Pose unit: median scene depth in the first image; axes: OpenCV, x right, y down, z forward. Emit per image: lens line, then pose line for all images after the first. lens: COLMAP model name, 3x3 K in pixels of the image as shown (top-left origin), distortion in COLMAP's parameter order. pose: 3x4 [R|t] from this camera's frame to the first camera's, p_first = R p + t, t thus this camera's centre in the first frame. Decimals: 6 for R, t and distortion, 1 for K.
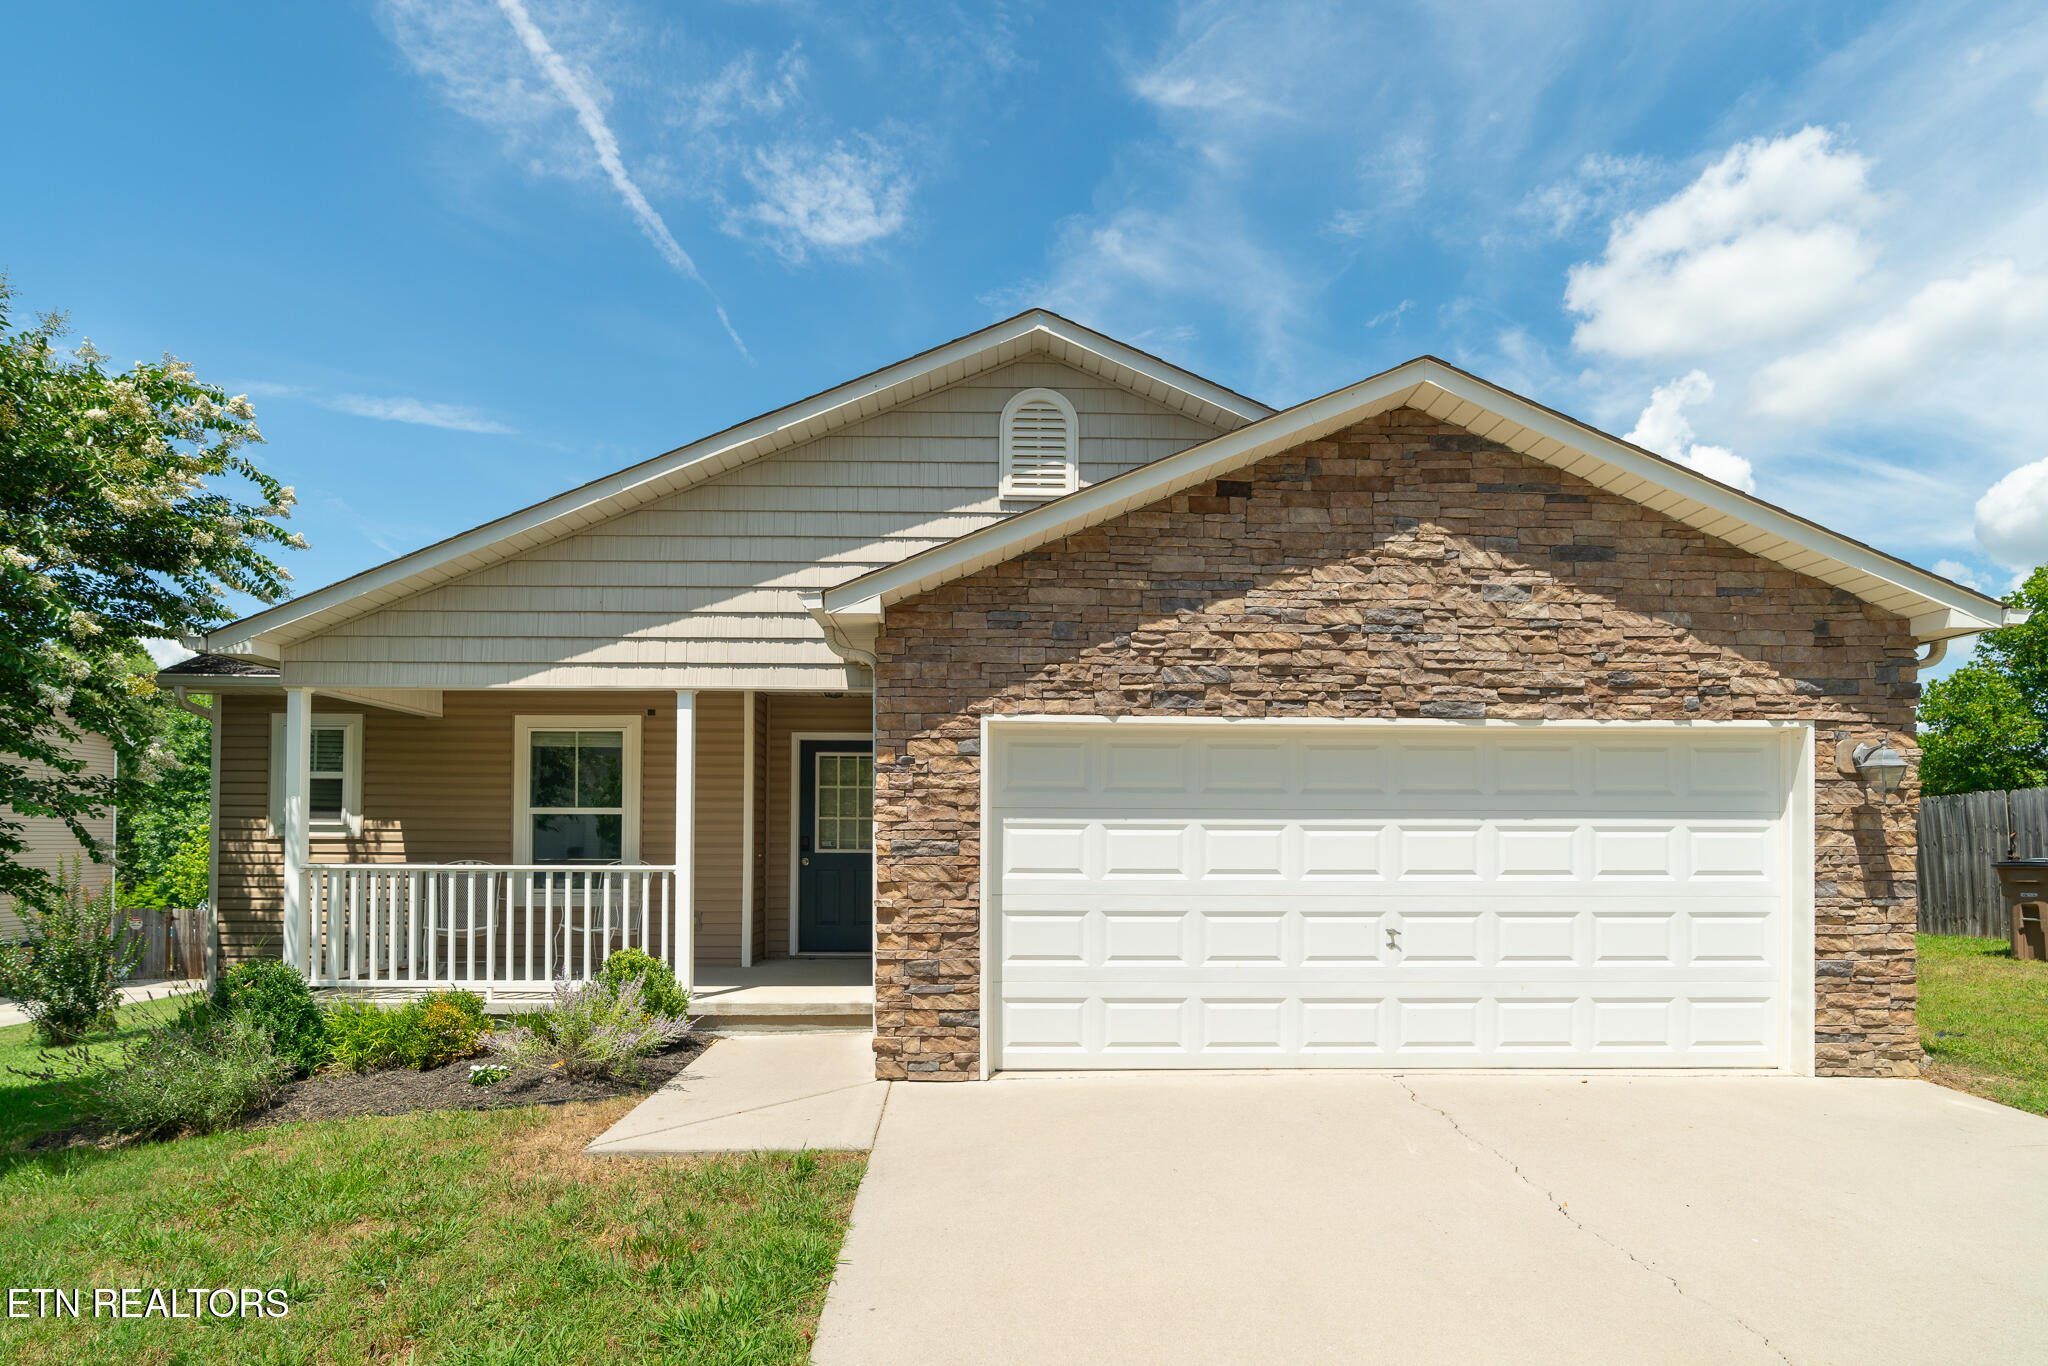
lens RADIAL K [[1010.0, 0, 1085.1], [0, 1010.0, 812.1], [0, 0, 1]] dist [-0.003140, 0.000804]
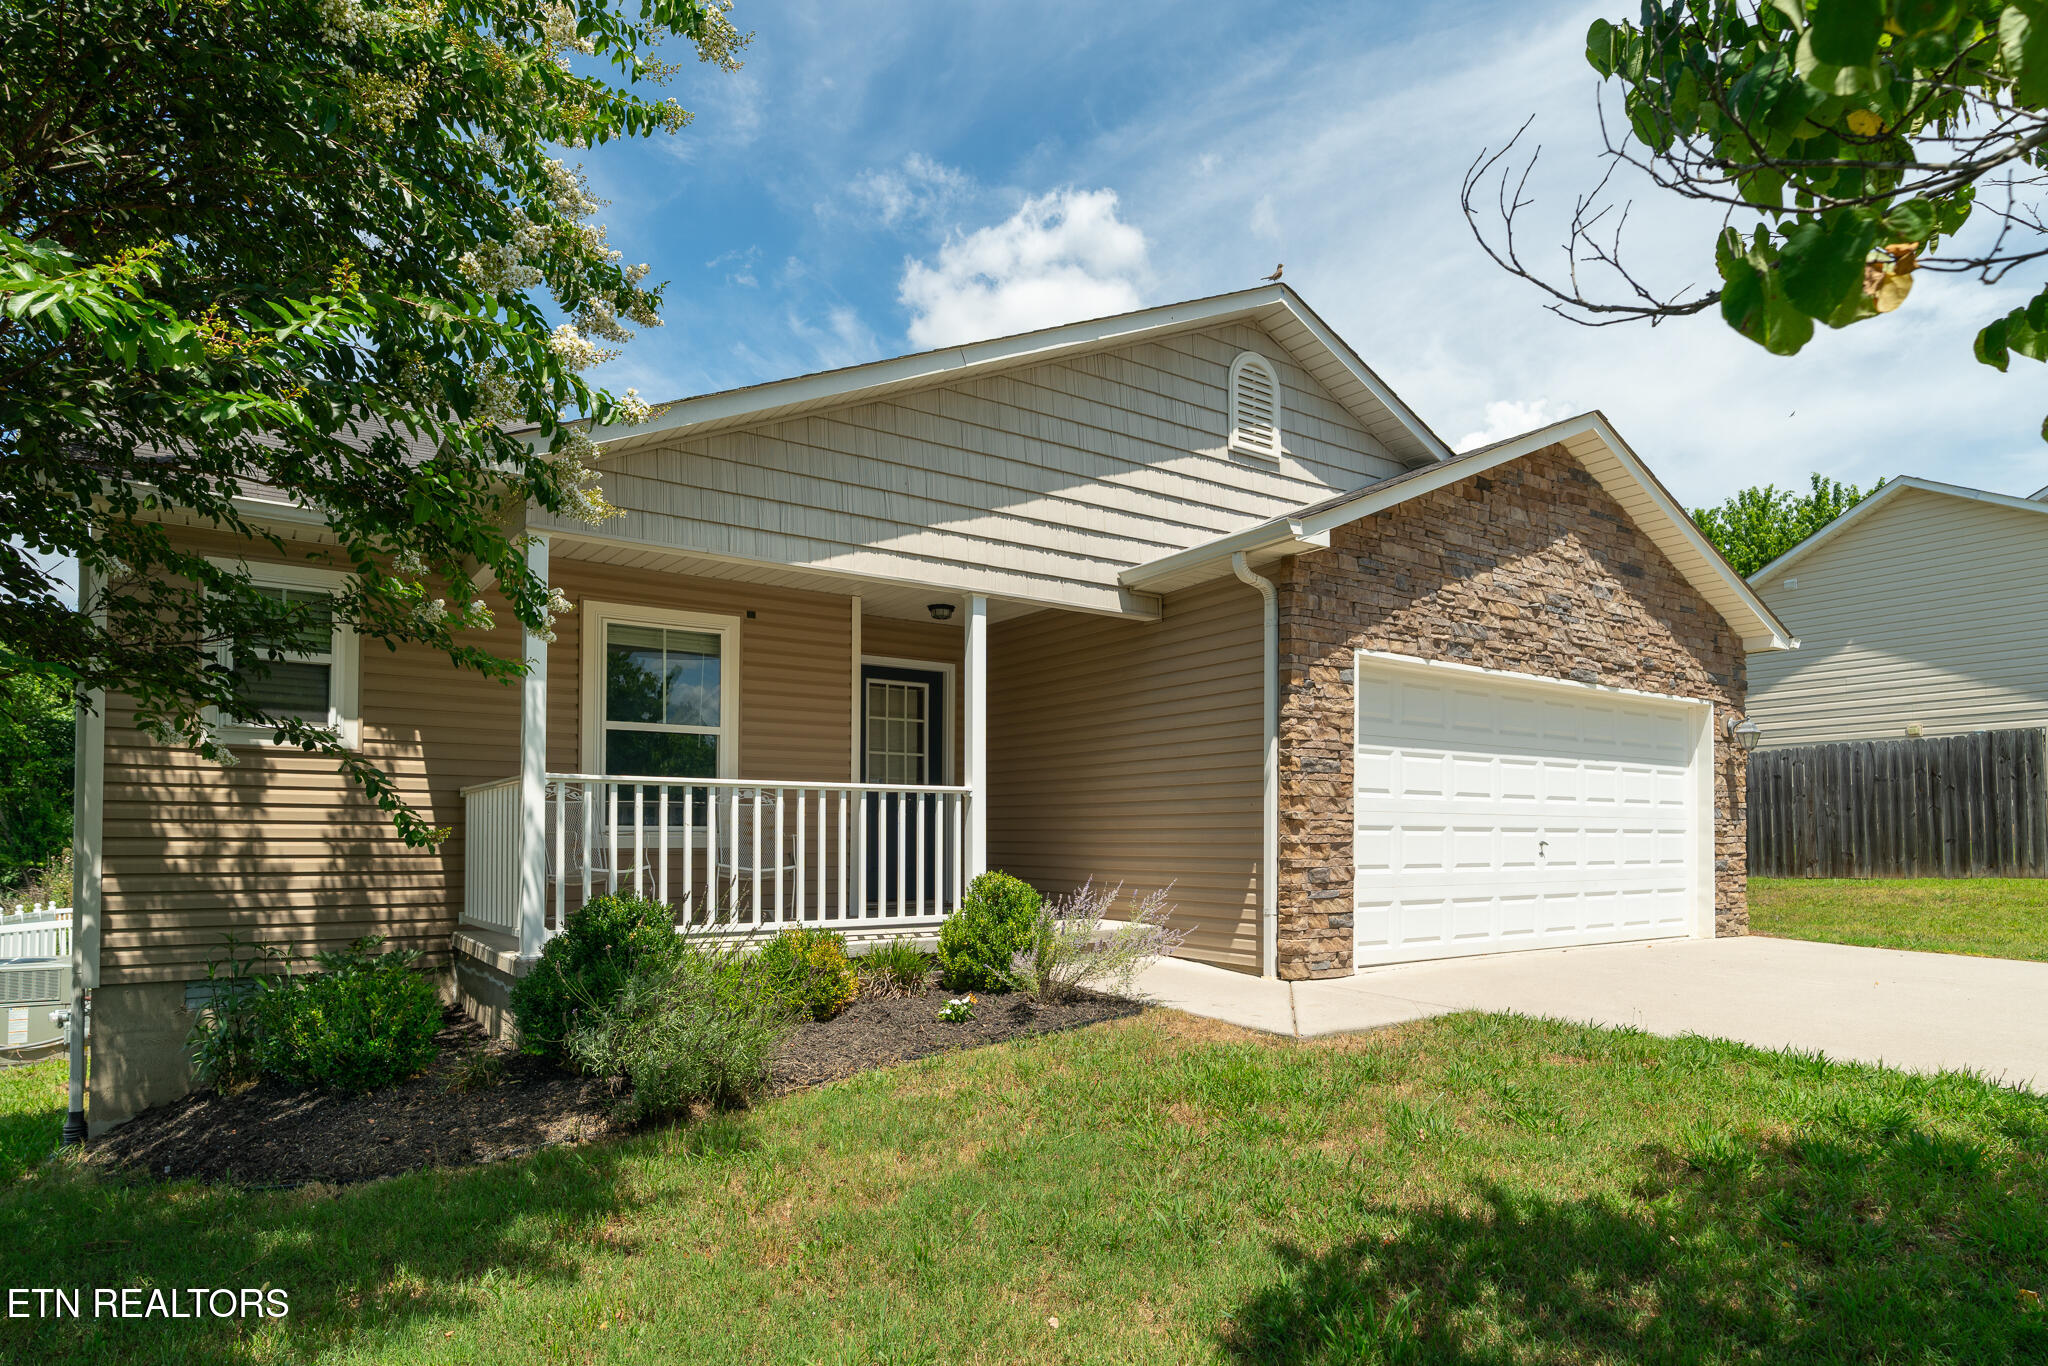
lens RADIAL K [[1124.2, 0, 1025.0], [0, 1124.2, 795.0], [0, 0, 1]] dist [0.000213, 0.000371]
pose [[0.843589, 0.017234, 0.536713, -1.042605], [-0.011864, 0.999839, -0.013457, 0.084546], [-0.536858, 0.004985, 0.843658, 0.140545]]
